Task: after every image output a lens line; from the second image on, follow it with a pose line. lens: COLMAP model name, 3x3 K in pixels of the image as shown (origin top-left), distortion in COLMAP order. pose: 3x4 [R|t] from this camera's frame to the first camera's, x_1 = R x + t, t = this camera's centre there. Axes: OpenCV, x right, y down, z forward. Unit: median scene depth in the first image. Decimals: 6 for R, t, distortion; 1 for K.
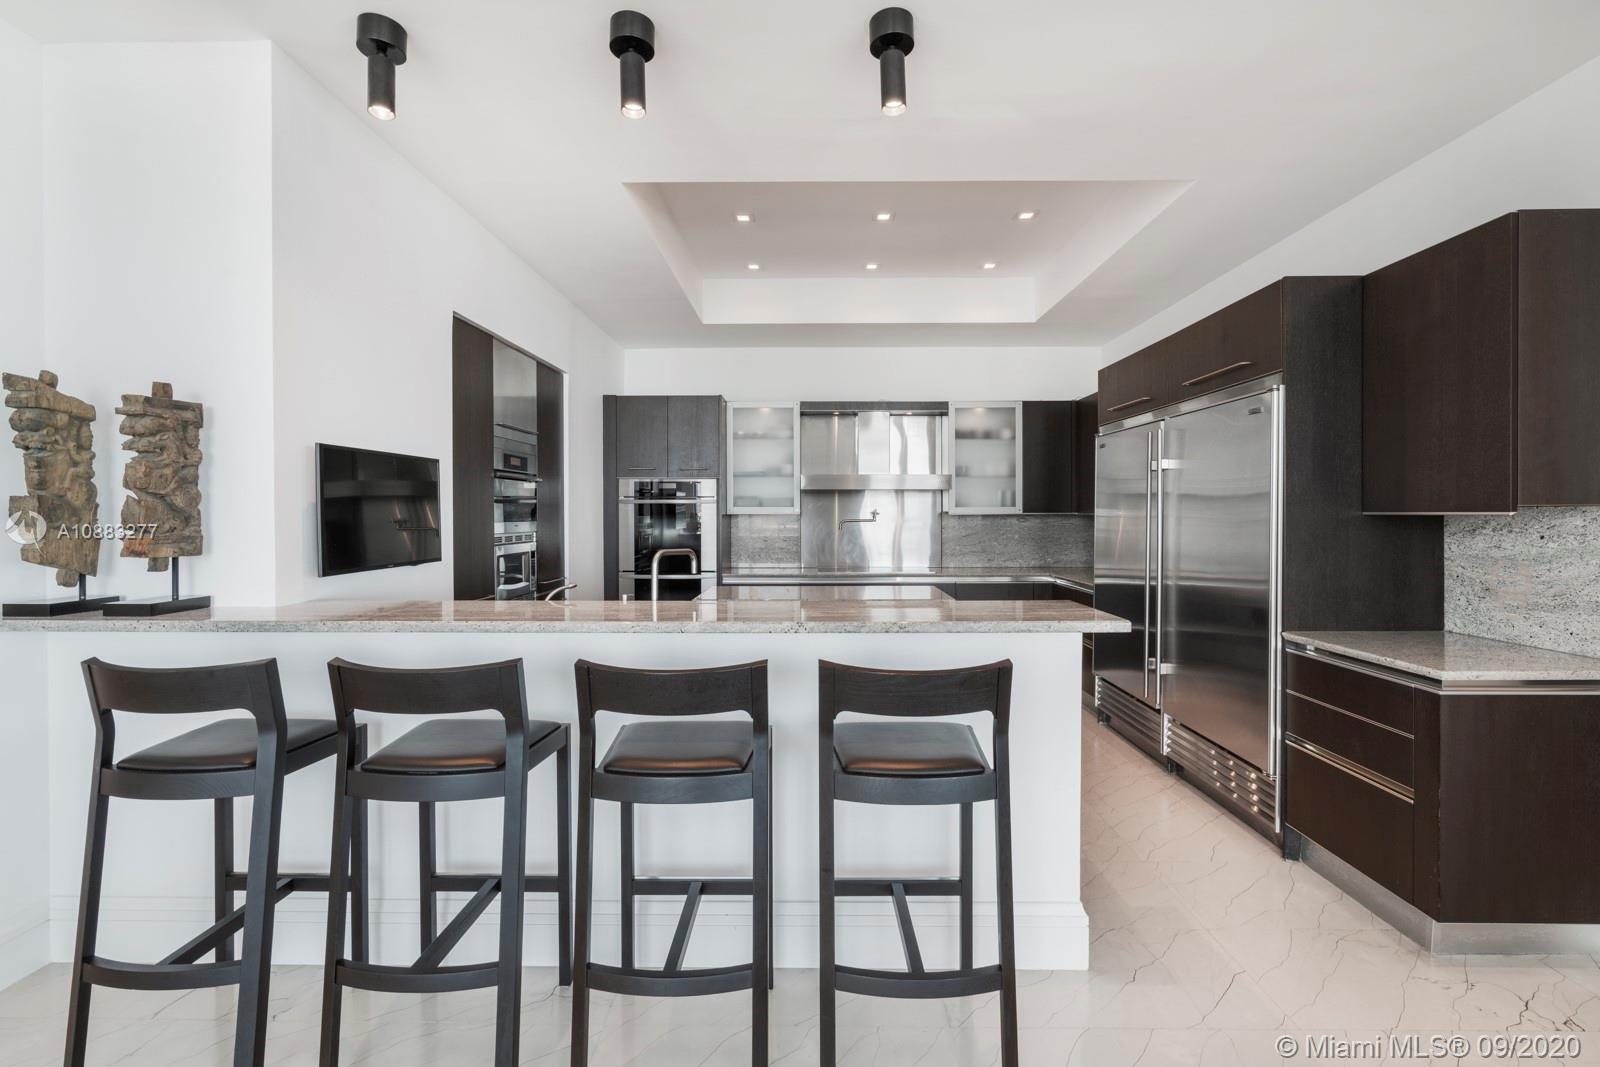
lens RADIAL K [[736.3, 0, 800.5], [0, 736.3, 527.0], [0, 0, 1]] dist [-0.000111, -0.000013]
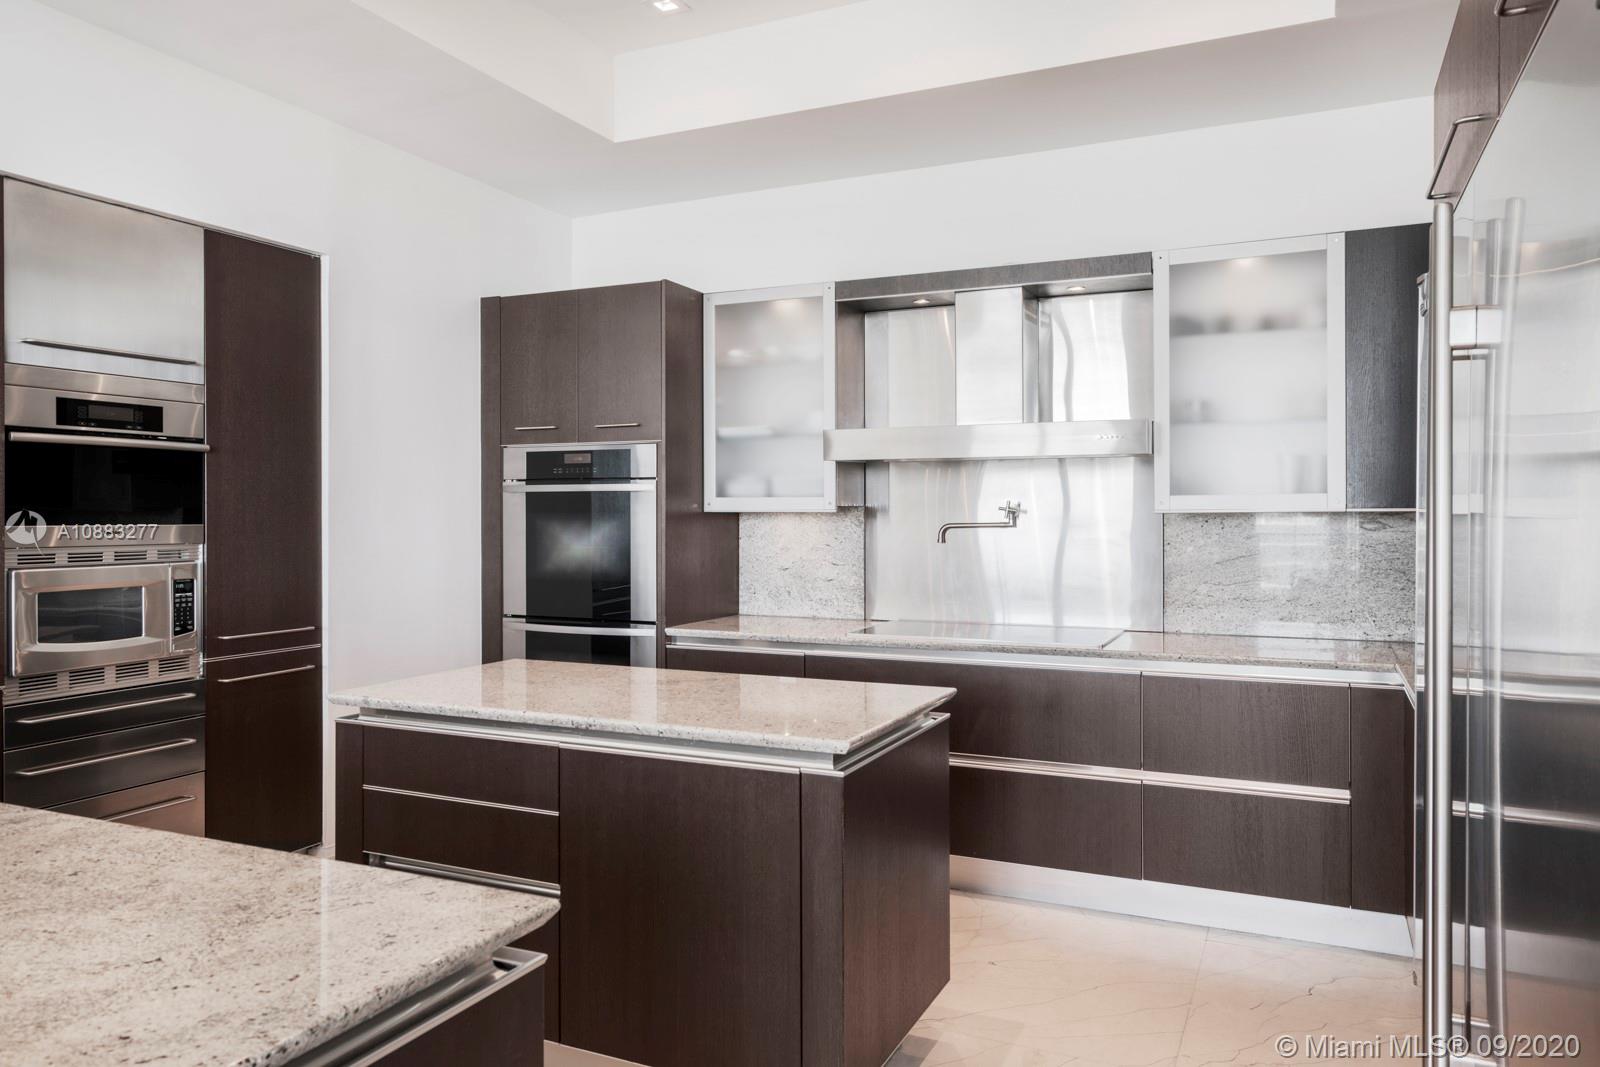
lens RADIAL K [[1104.6, 0, 798.8], [0, 1104.6, 526.7], [0, 0, 1]] dist [0.006350, 0.001020]
pose [[0.908951, 0.003808, -0.416885, 0.283959], [-0.006635, 0.999964, -0.005332, -0.003409], [0.416850, 0.007613, 0.908943, 0.323054]]
